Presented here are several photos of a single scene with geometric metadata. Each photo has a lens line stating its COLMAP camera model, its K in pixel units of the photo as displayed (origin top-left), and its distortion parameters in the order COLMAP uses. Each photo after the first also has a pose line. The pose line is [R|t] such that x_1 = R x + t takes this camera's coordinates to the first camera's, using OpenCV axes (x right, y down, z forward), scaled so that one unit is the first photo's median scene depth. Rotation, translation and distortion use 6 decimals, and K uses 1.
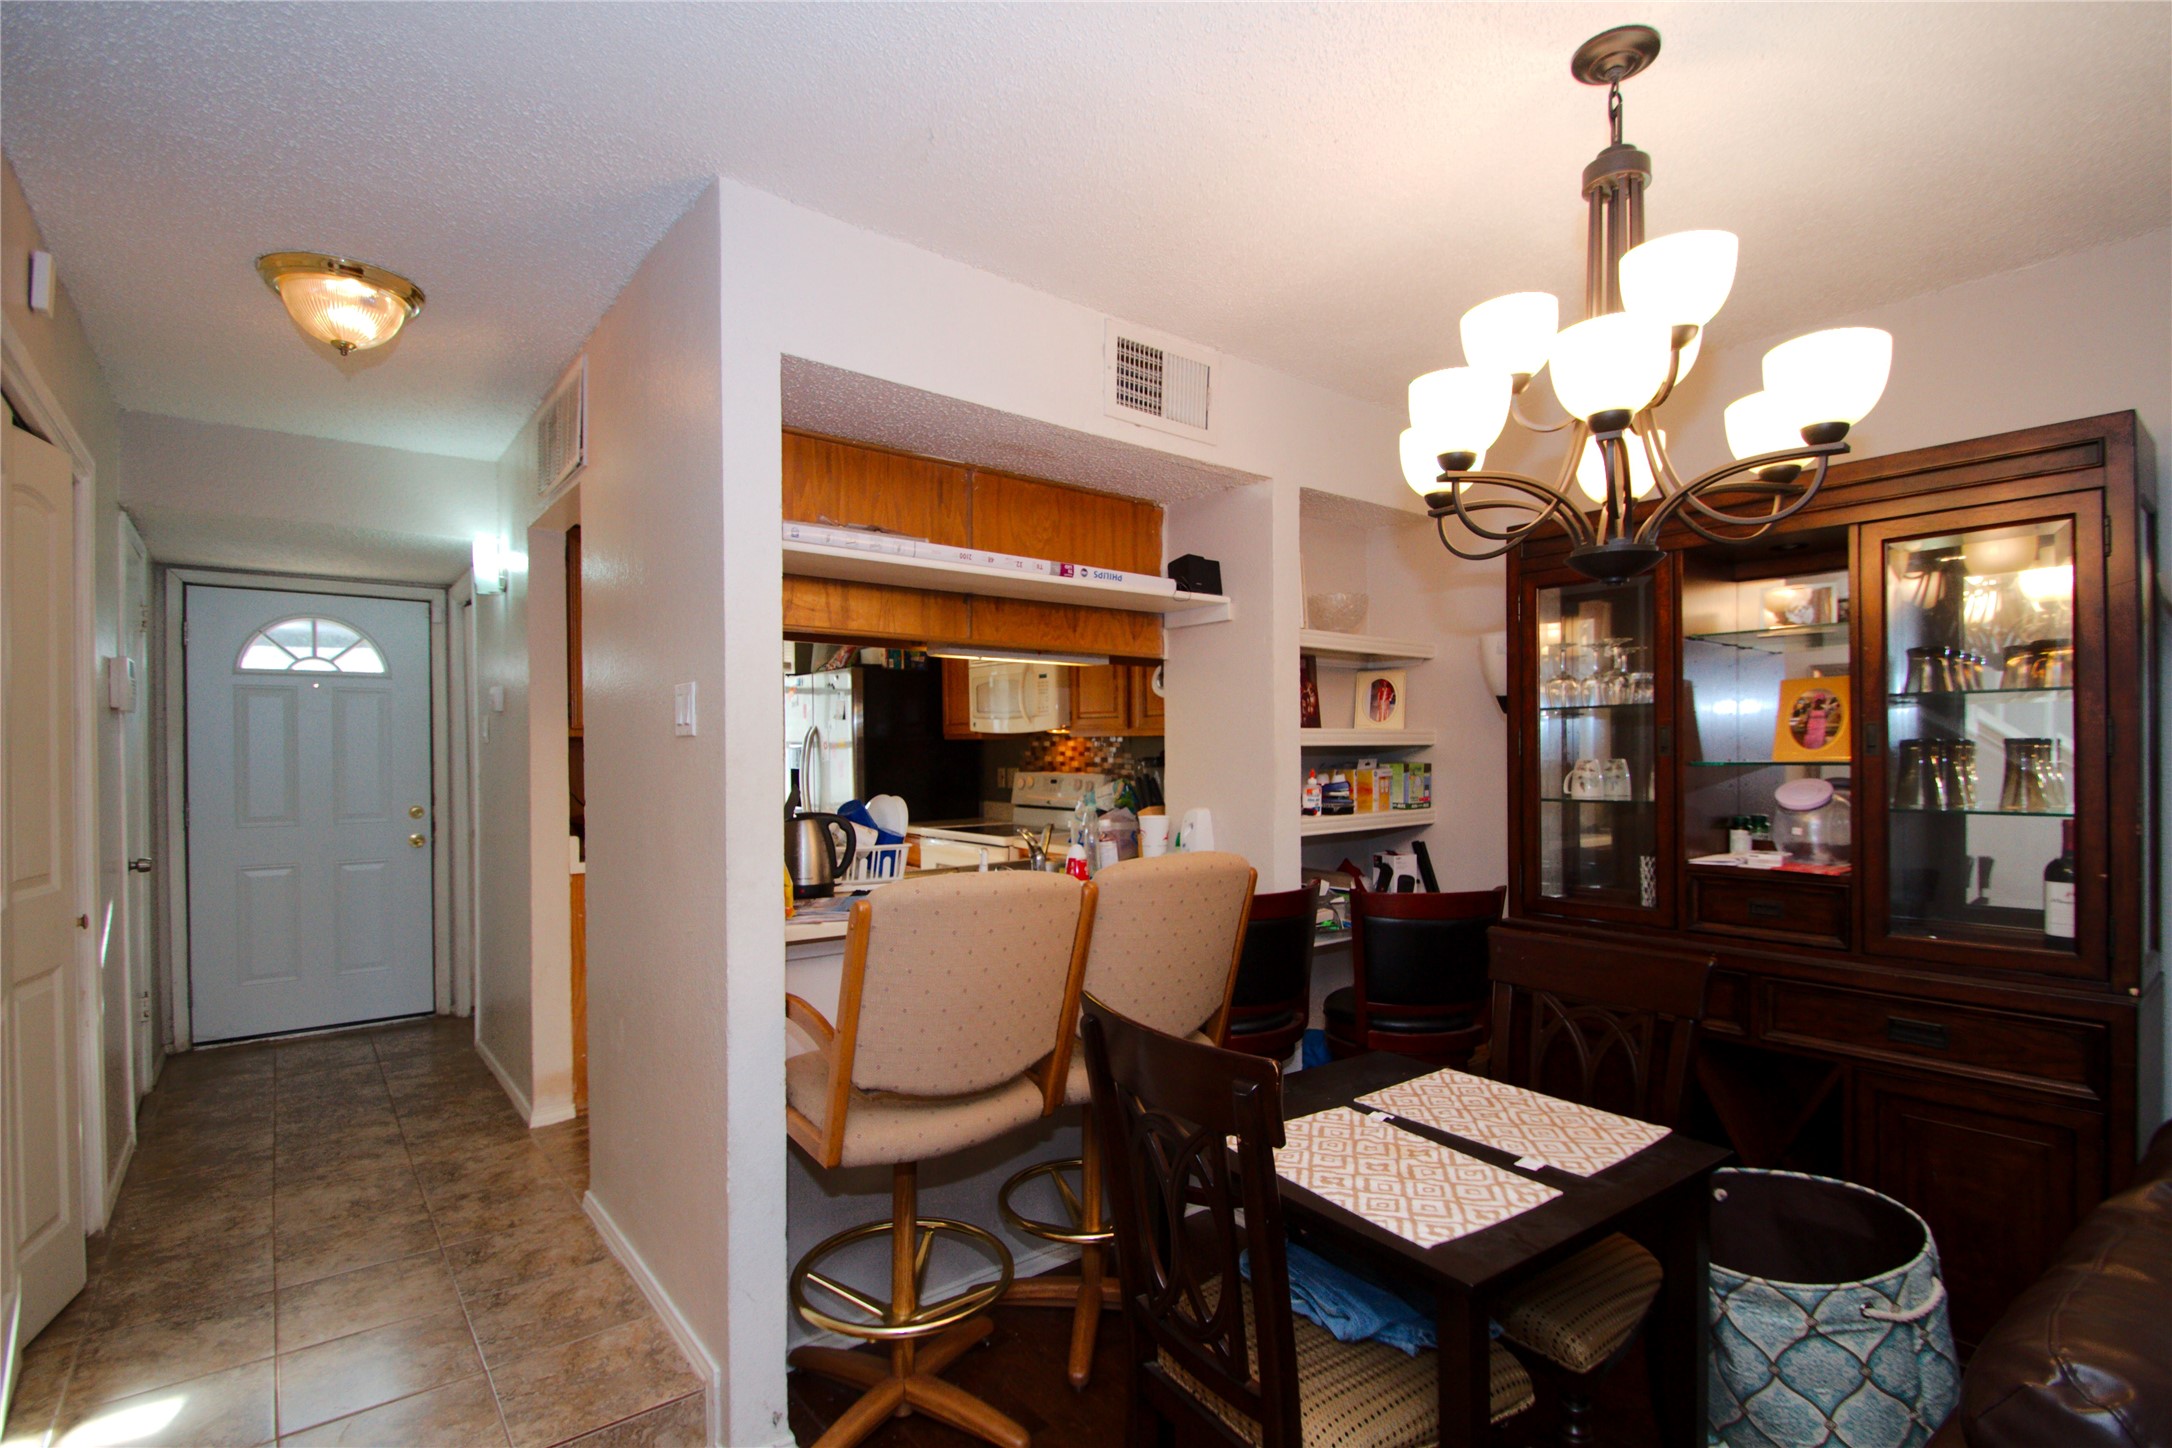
lens RADIAL K [[1013.2, 0, 1077.3], [0, 1013.2, 763.3], [0, 0, 1]] dist [-0.001526, -0.000501]
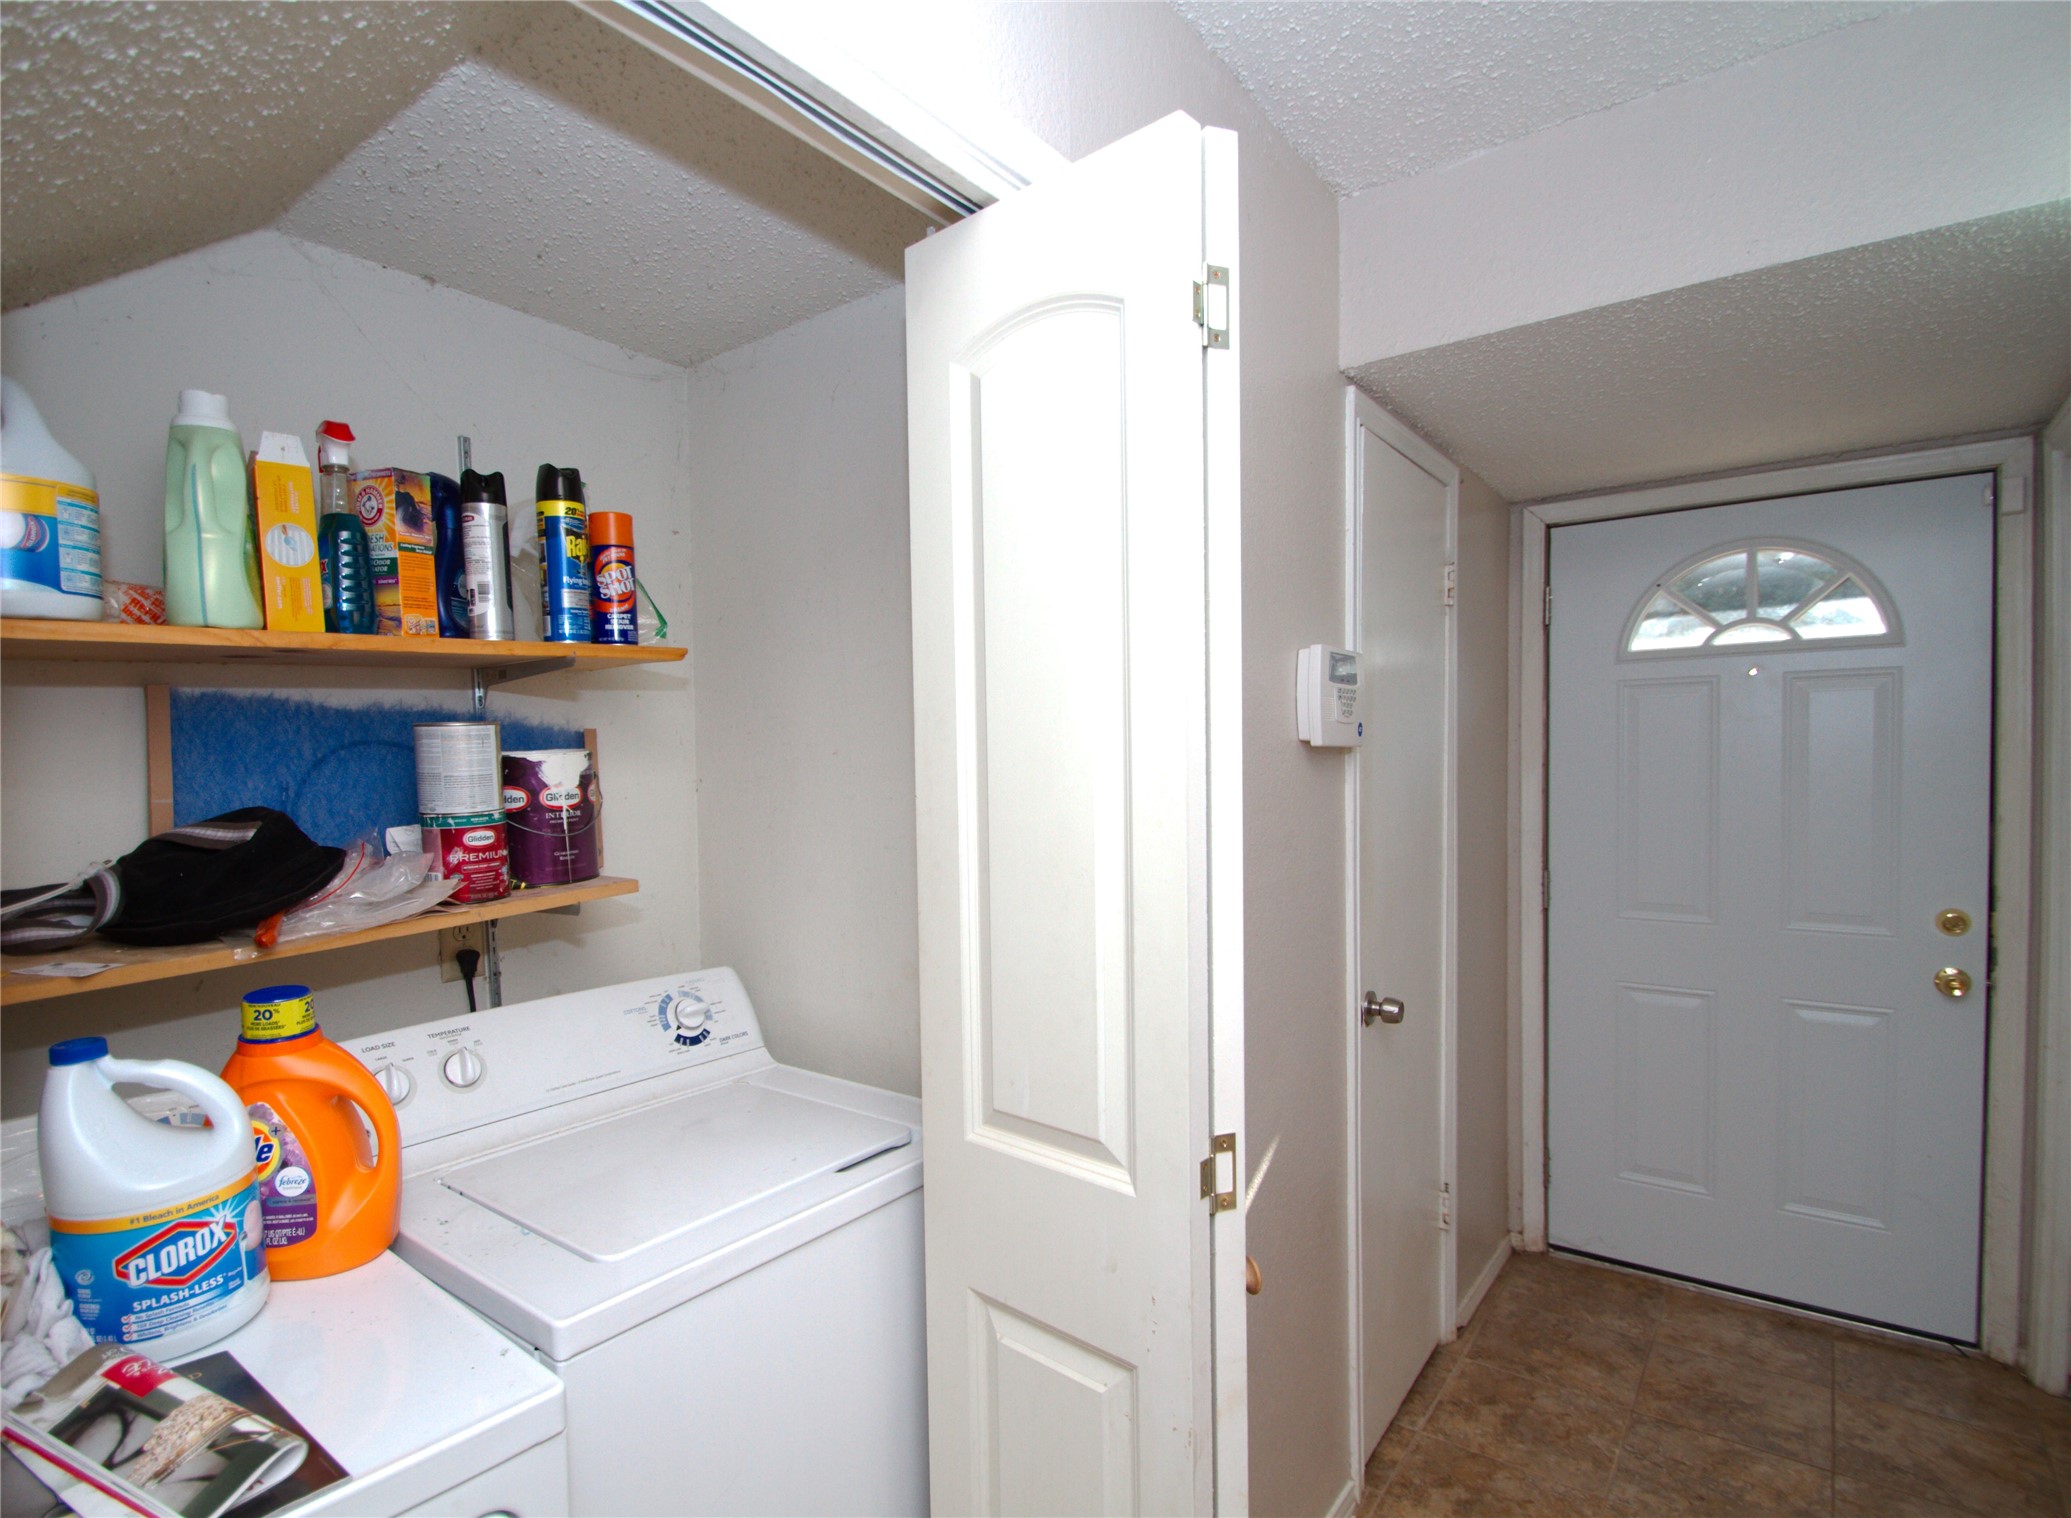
lens RADIAL K [[974.8, 0, 1035.5], [0, 974.8, 759.0], [0, 0, 1]] dist [-0.022861, -0.000582]
pose [[0.209020, 0.031959, -0.977389, -0.328721], [0.009661, 0.999350, 0.034743, -0.052038], [0.977864, -0.016704, 0.208575, 0.519289]]
